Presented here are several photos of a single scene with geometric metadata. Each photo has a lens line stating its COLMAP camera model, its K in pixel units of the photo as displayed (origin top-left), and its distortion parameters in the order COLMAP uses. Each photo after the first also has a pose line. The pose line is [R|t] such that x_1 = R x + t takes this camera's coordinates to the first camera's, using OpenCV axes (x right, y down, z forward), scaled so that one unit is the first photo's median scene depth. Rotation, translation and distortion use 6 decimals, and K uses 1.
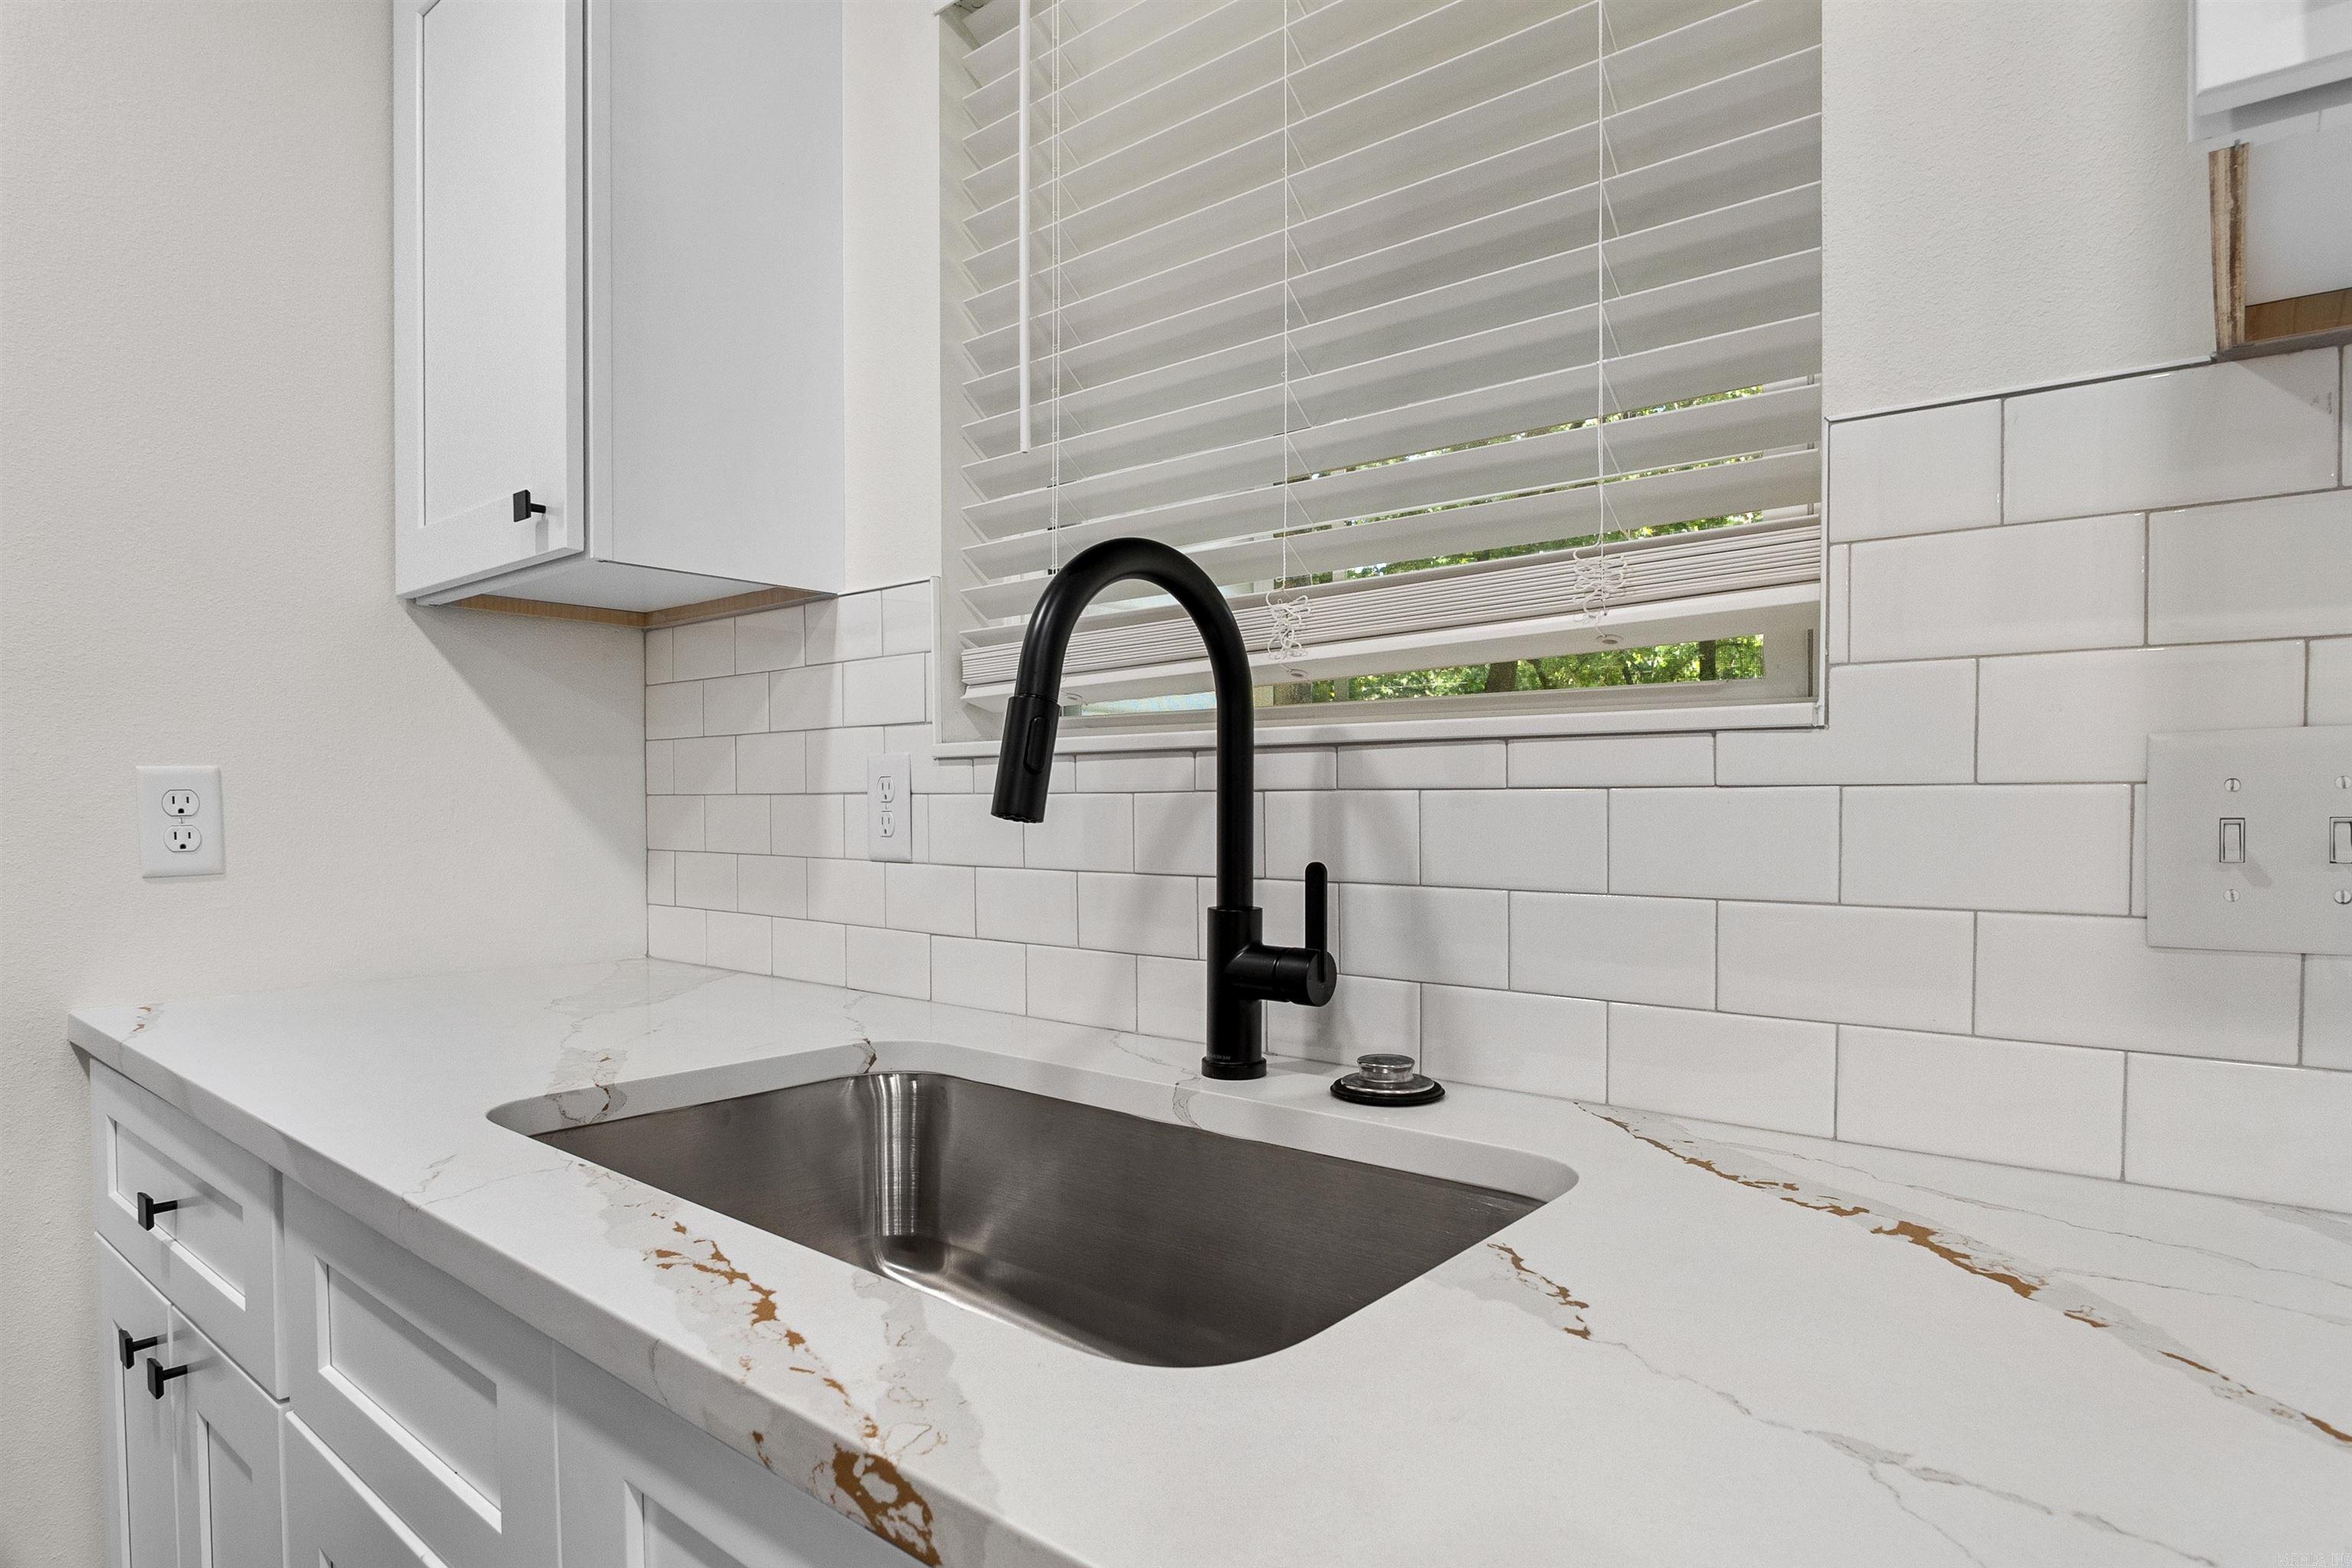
lens RADIAL K [[1287.3, 0, 1180.3], [0, 1287.3, 833.0], [0, 0, 1]] dist [-0.001149, -0.022784]
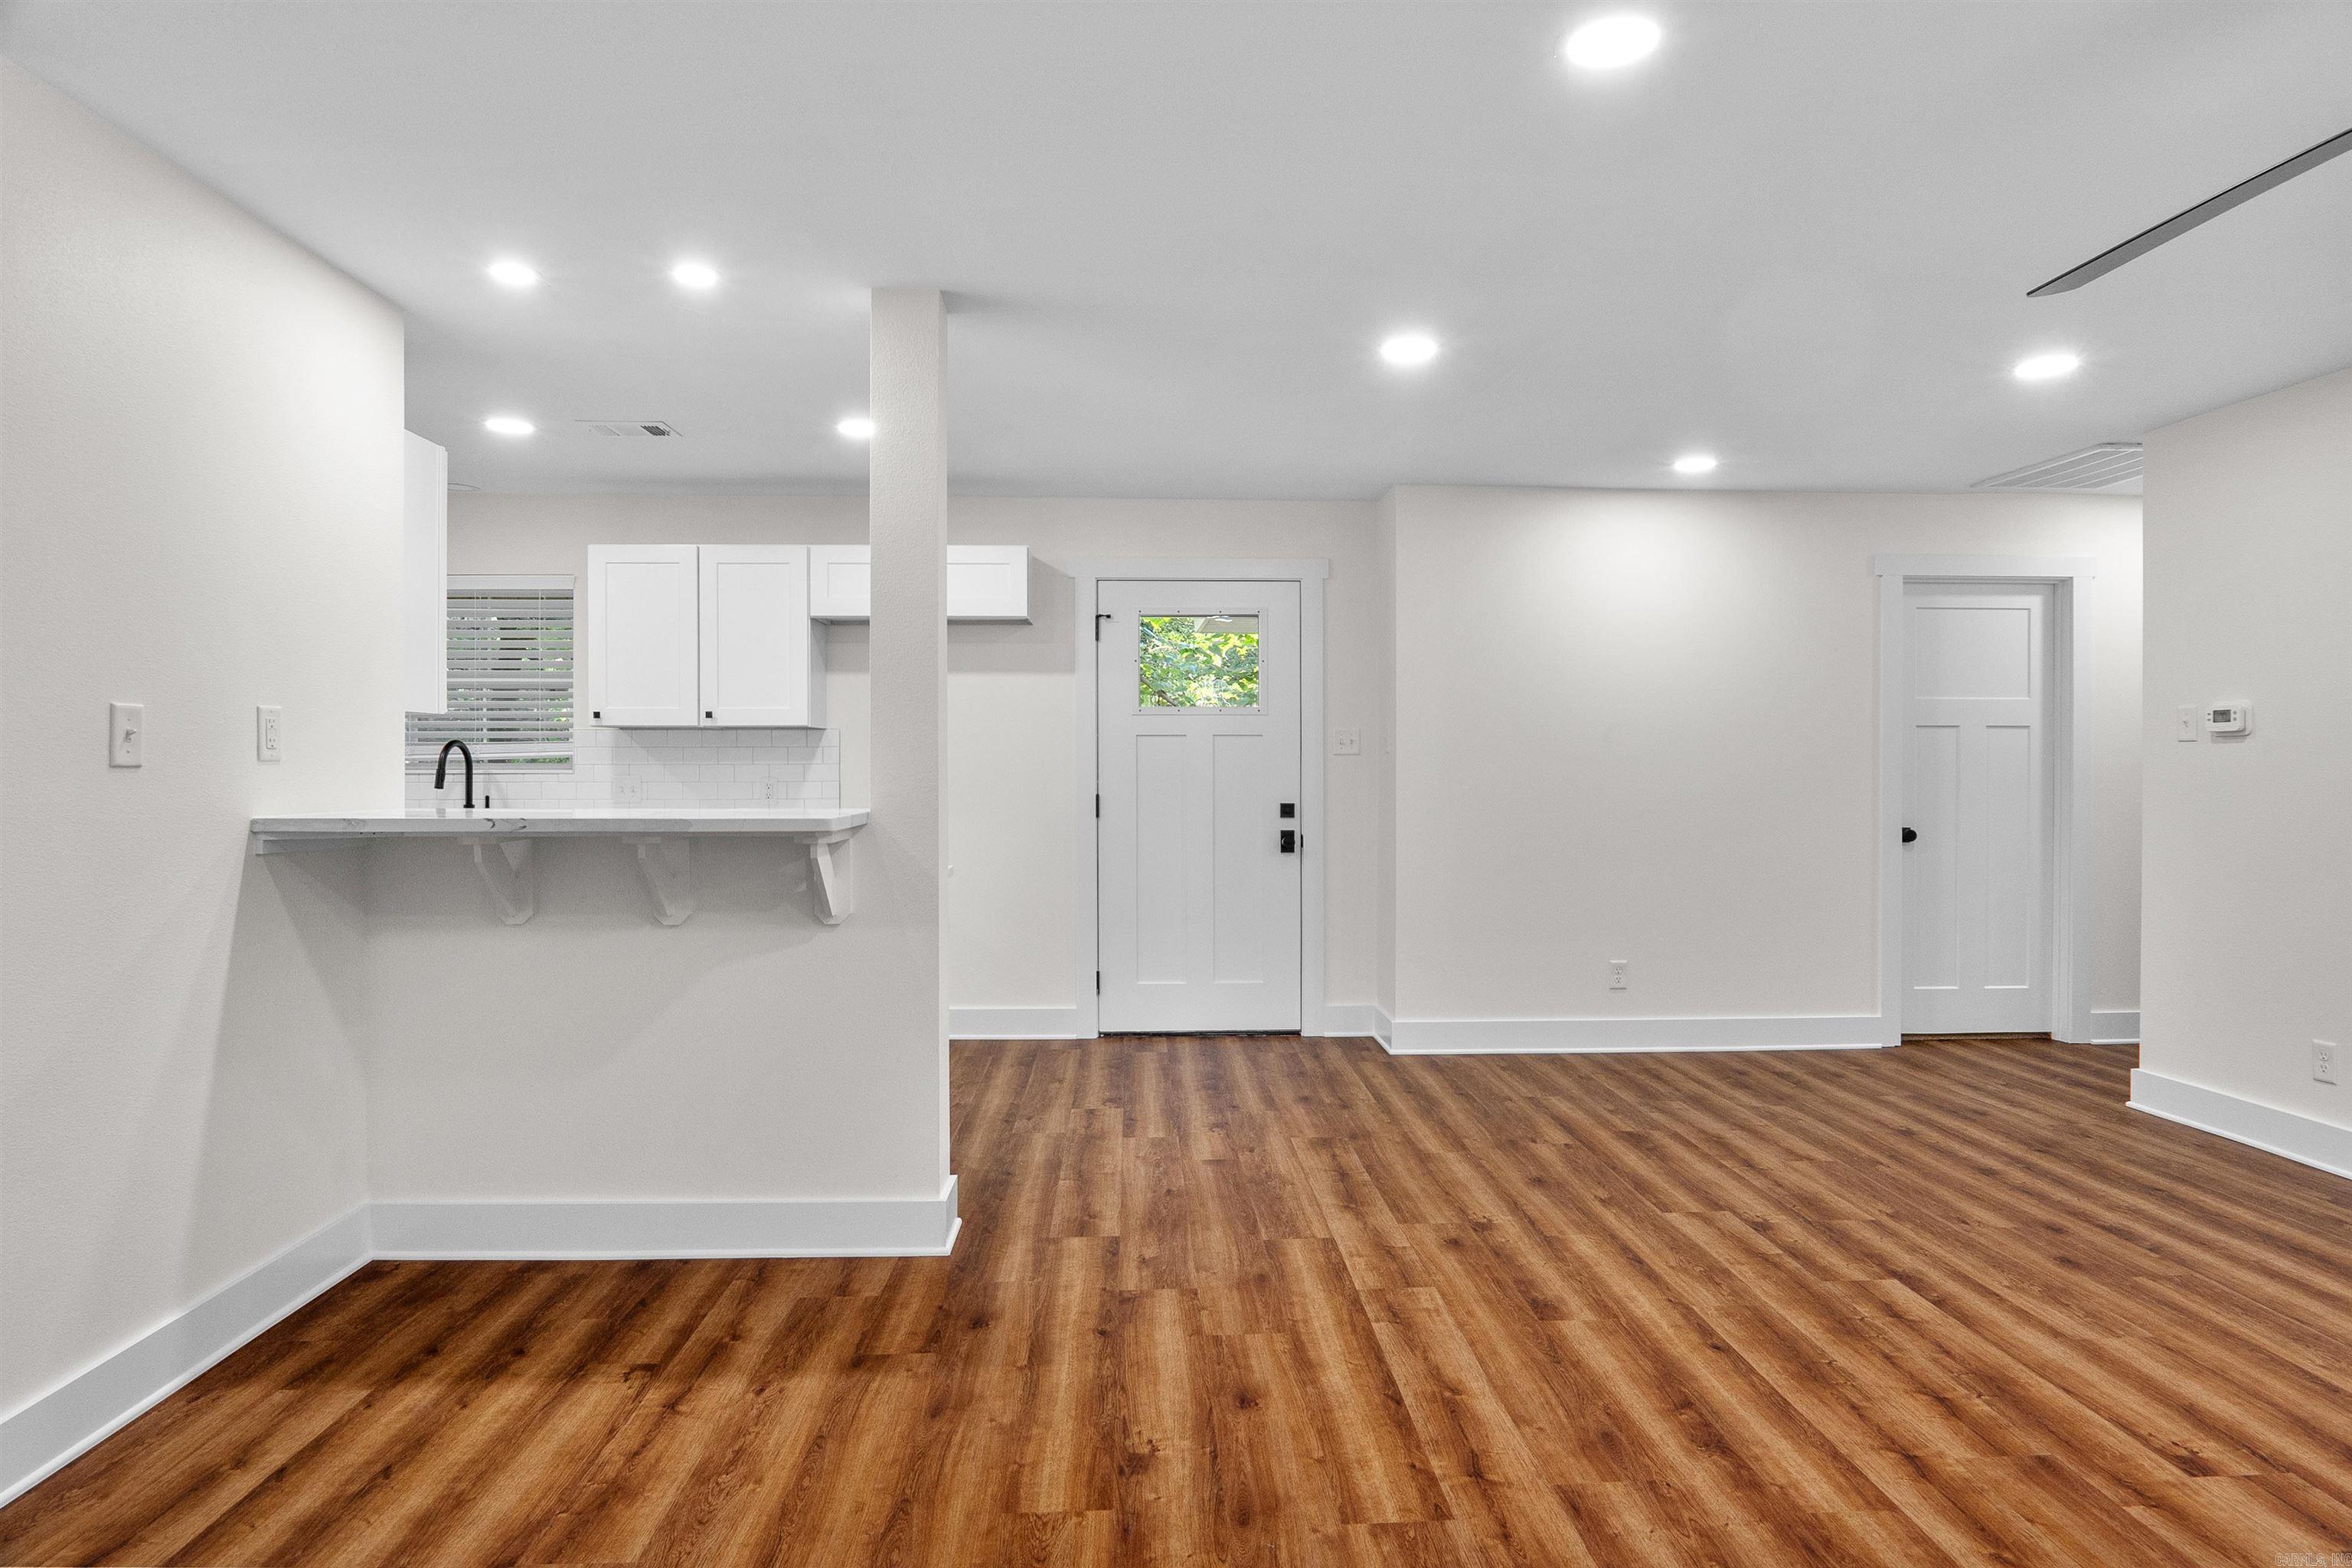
lens RADIAL K [[1258.5, 0, 1176.4], [0, 1258.5, 769.7], [0, 0, 1]] dist [-0.027759, 0.006779]
pose [[0.744097, -0.003799, 0.668061, -1.236168], [0.015414, 0.999815, -0.011482, 0.019087], [-0.667894, 0.018841, 0.744018, -4.790090]]
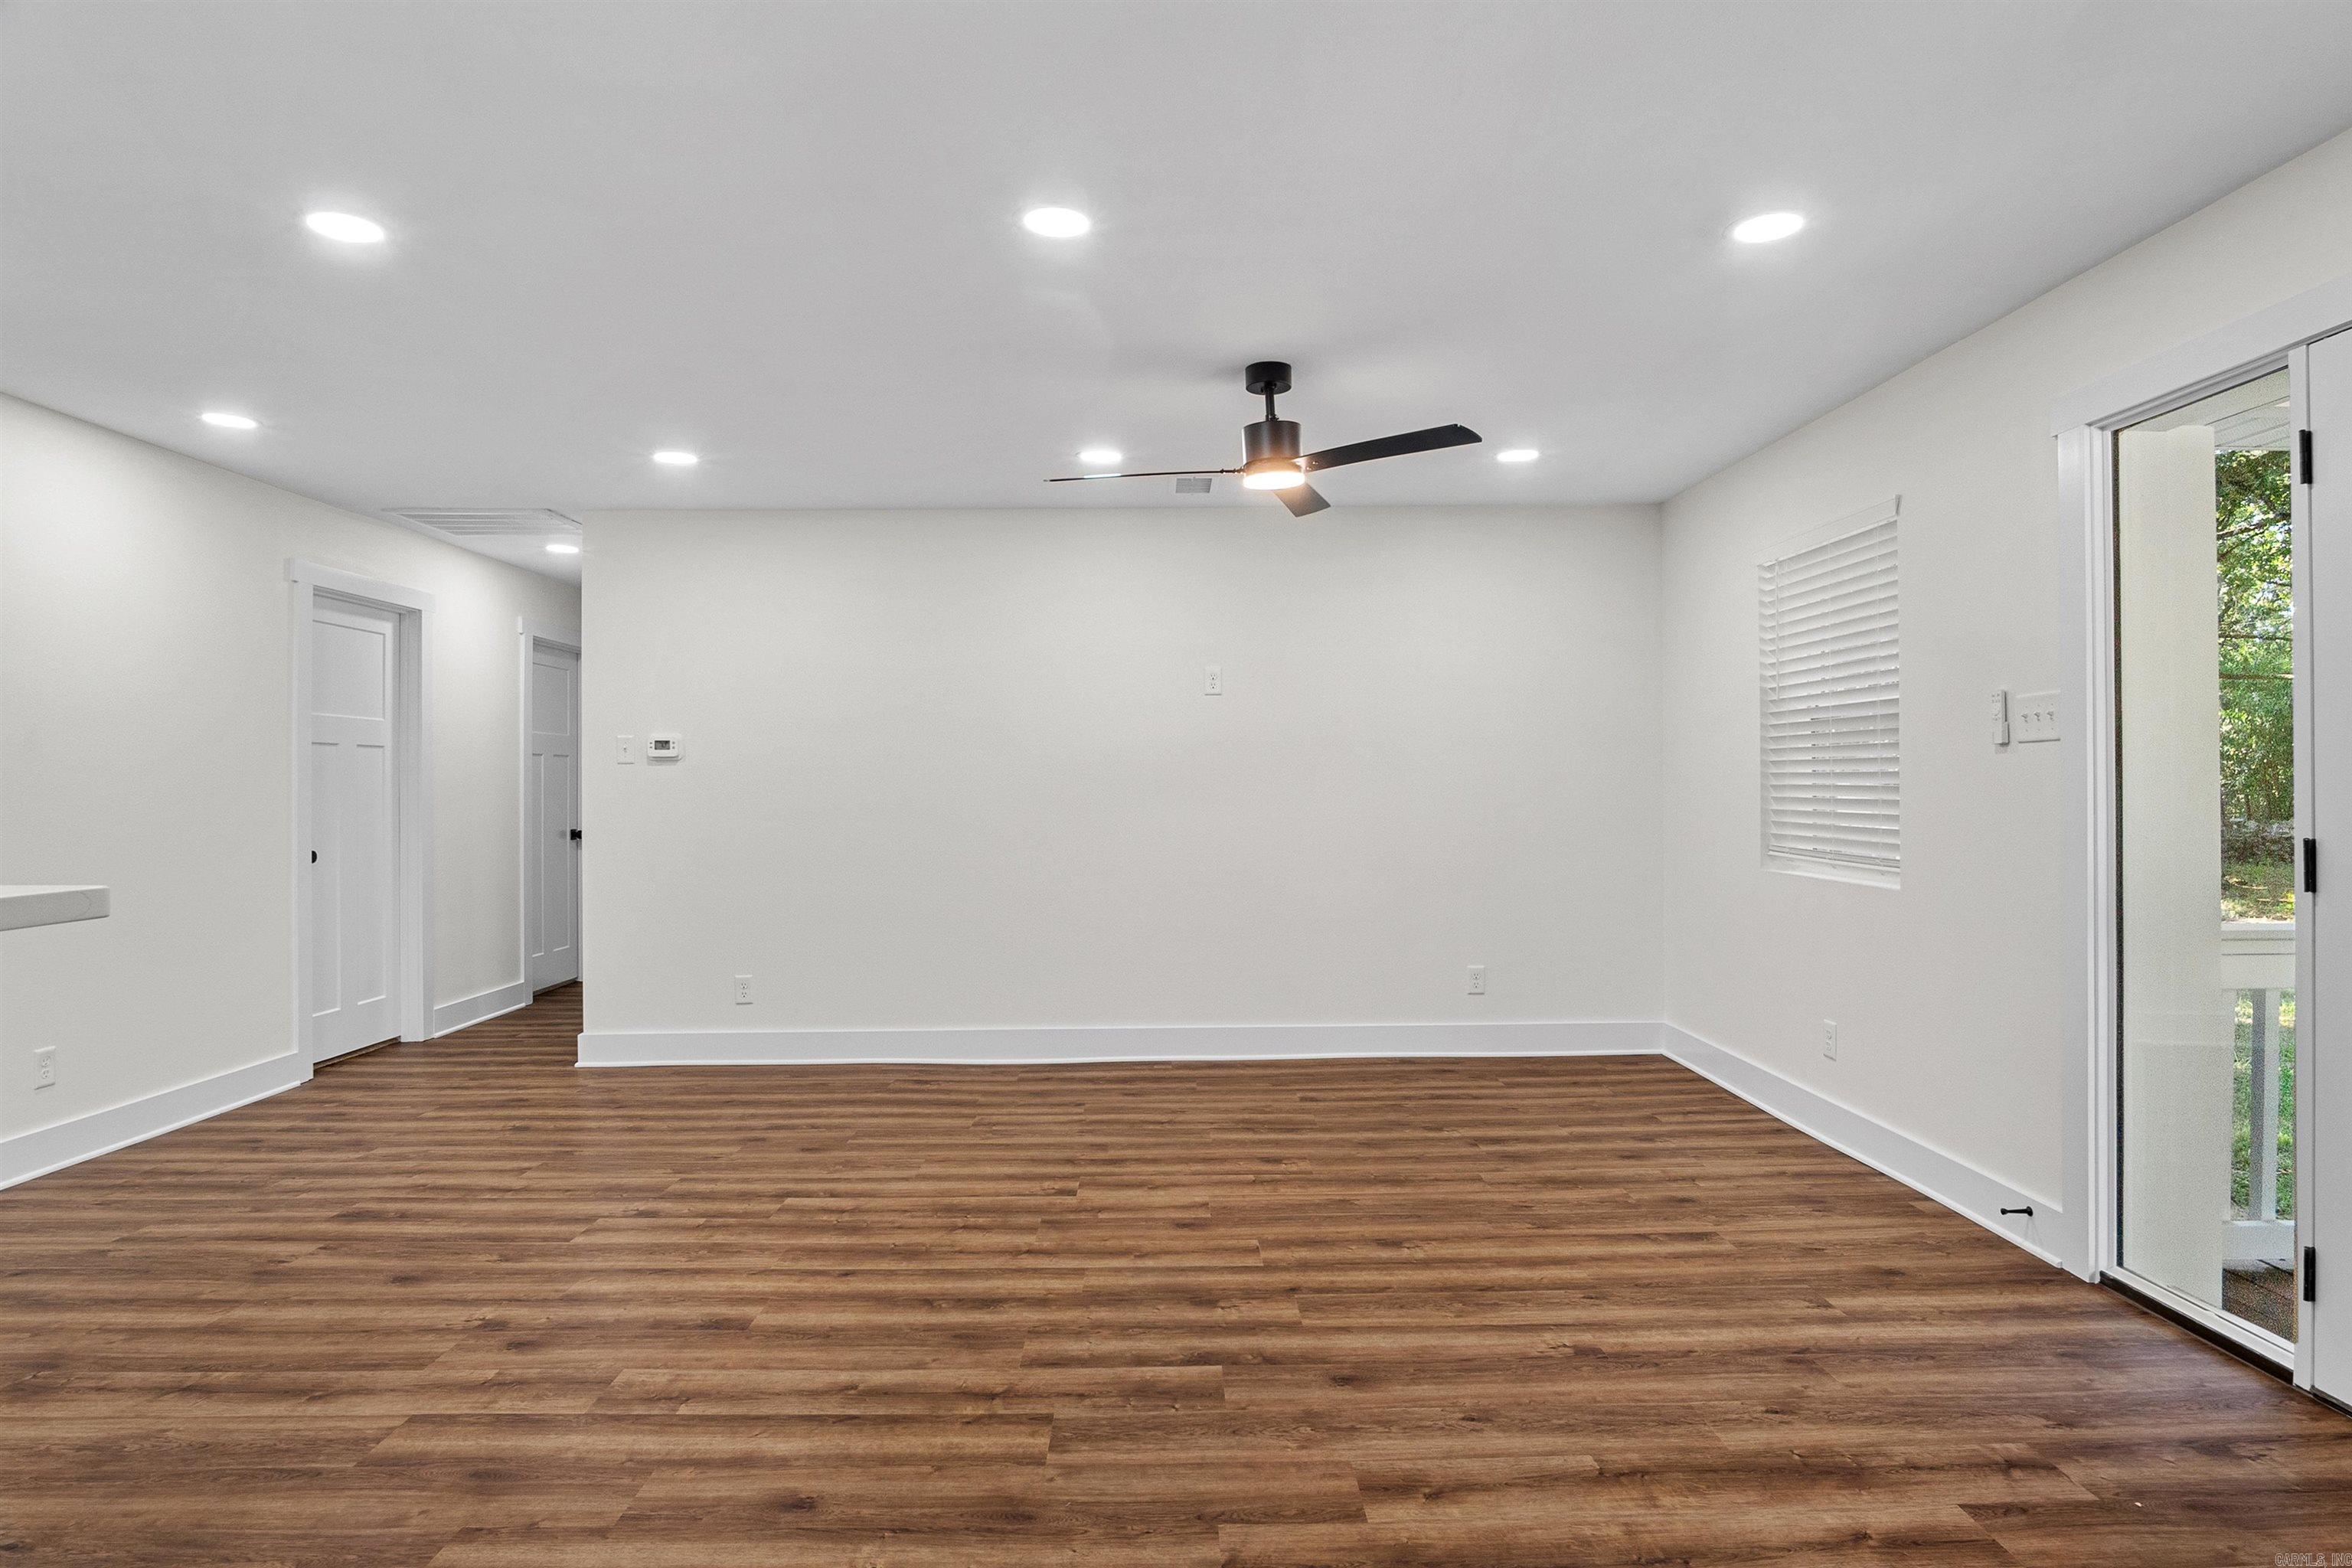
lens RADIAL K [[1276.2, 0, 1176.0], [0, 1276.2, 784.0], [0, 0, 1]] dist [-0.022573, 0.001644]
pose [[-0.649731, 0.002166, 0.760161, -1.532999], [0.018396, 0.999748, 0.012875, -0.009775], [-0.759941, 0.022349, -0.649607, -2.372666]]
